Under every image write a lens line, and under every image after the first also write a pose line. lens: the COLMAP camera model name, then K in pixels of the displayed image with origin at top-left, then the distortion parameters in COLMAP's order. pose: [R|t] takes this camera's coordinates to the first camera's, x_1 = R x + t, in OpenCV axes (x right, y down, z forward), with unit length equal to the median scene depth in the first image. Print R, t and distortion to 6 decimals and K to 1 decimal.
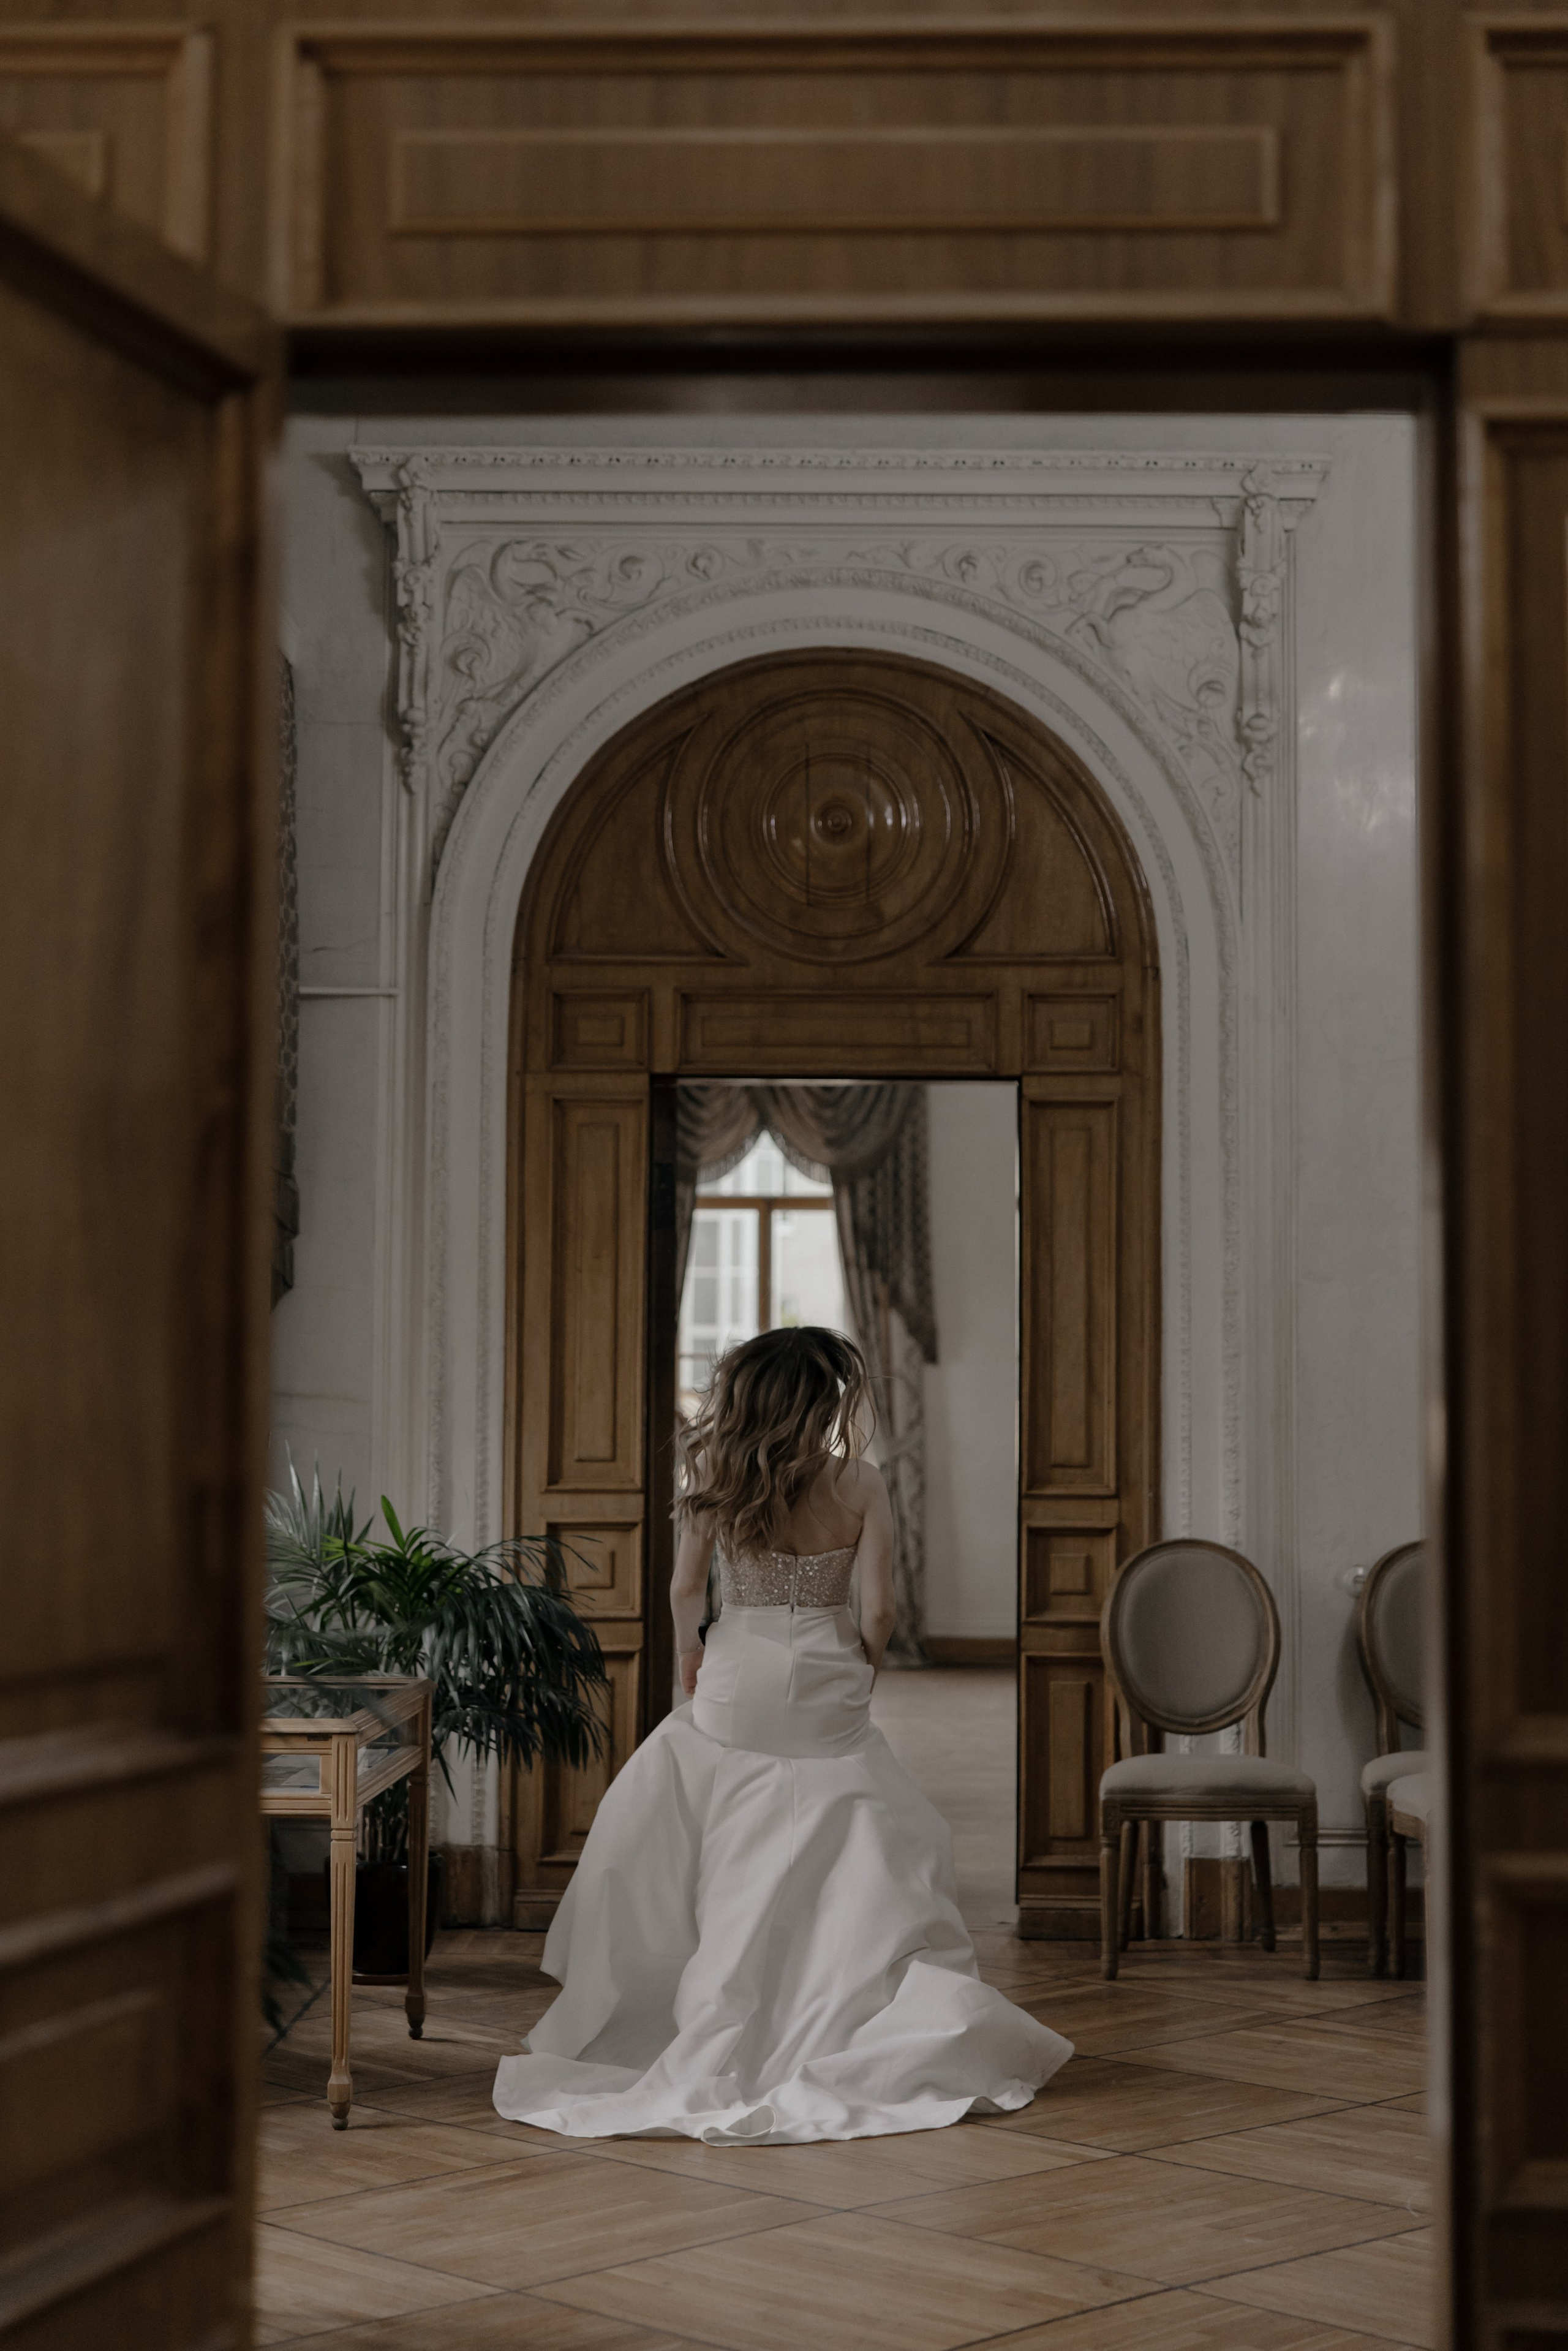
lens RADIAL K [[3480.3, 0, 781.3], [0, 3480.3, 1143.2], [0, 0, 1]] dist [-0.023772, 0.066704]
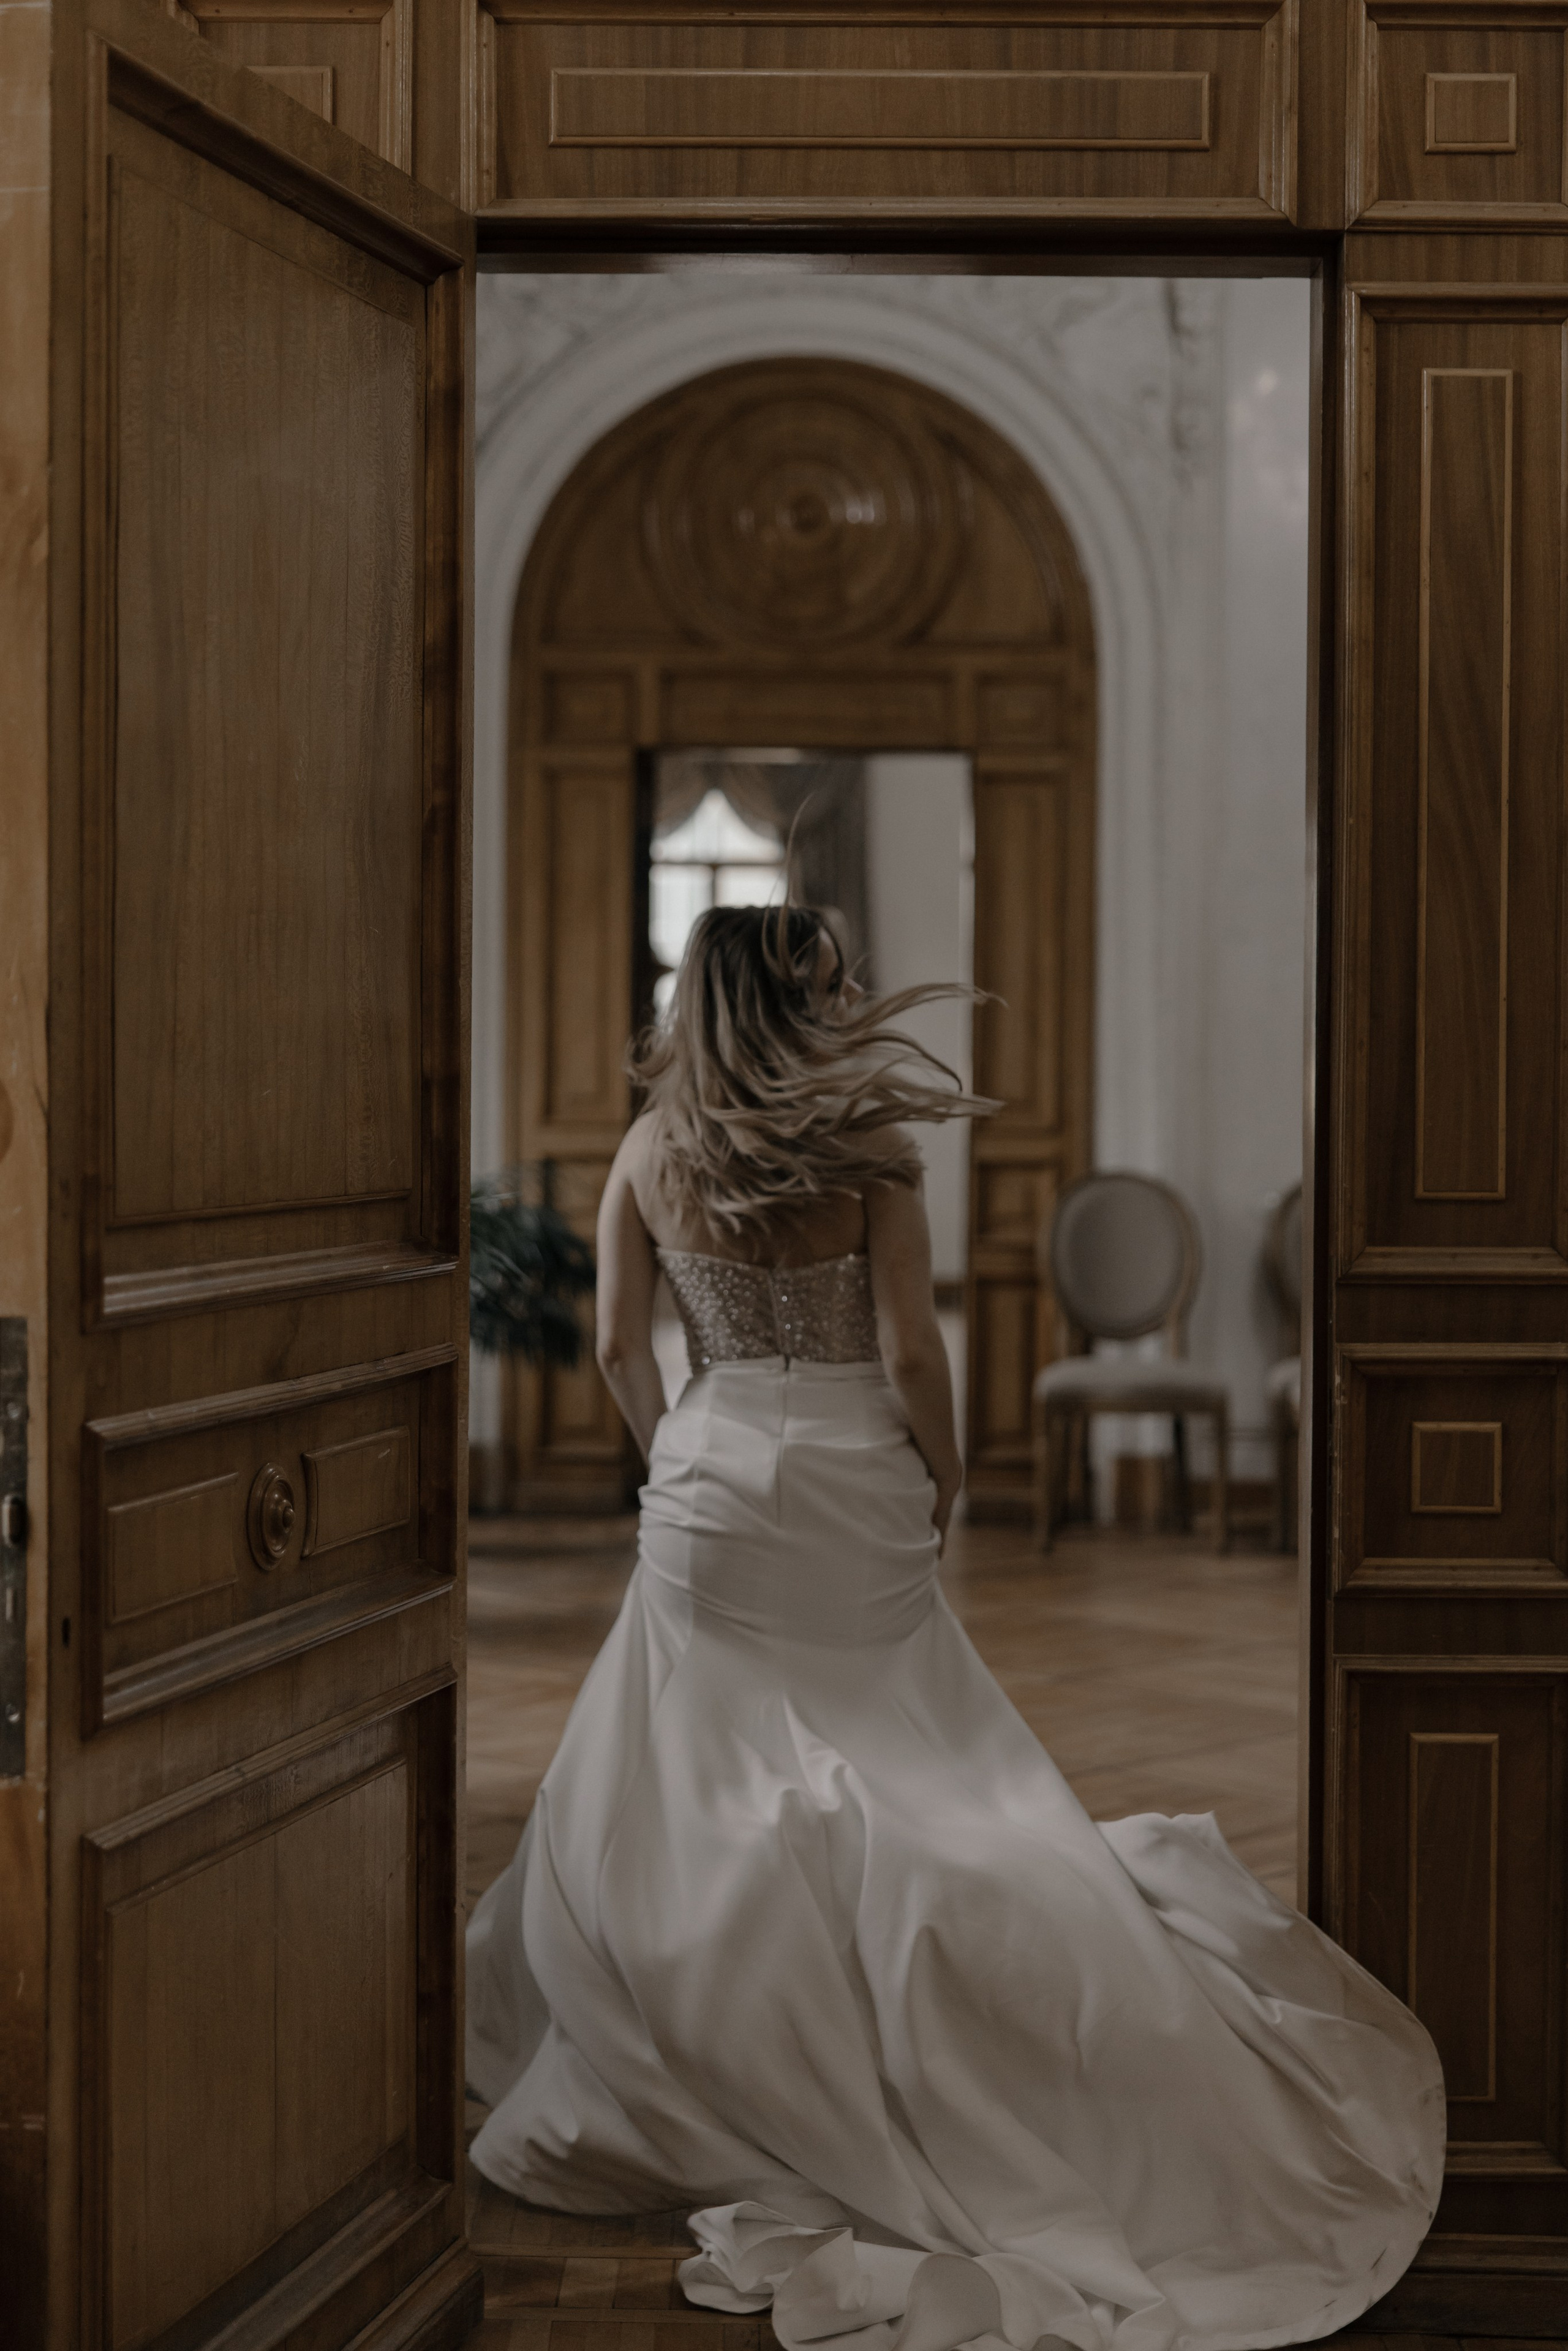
lens RADIAL K [[3480.3, 0, 781.3], [0, 3480.3, 1143.2], [0, 0, 1]] dist [-0.023772, 0.066704]
pose [[0.999780, 0.001910, 0.020870, -0.014865], [-0.003938, 0.995219, 0.097593, -0.003207], [-0.020584, -0.097653, 0.995008, -0.109417]]
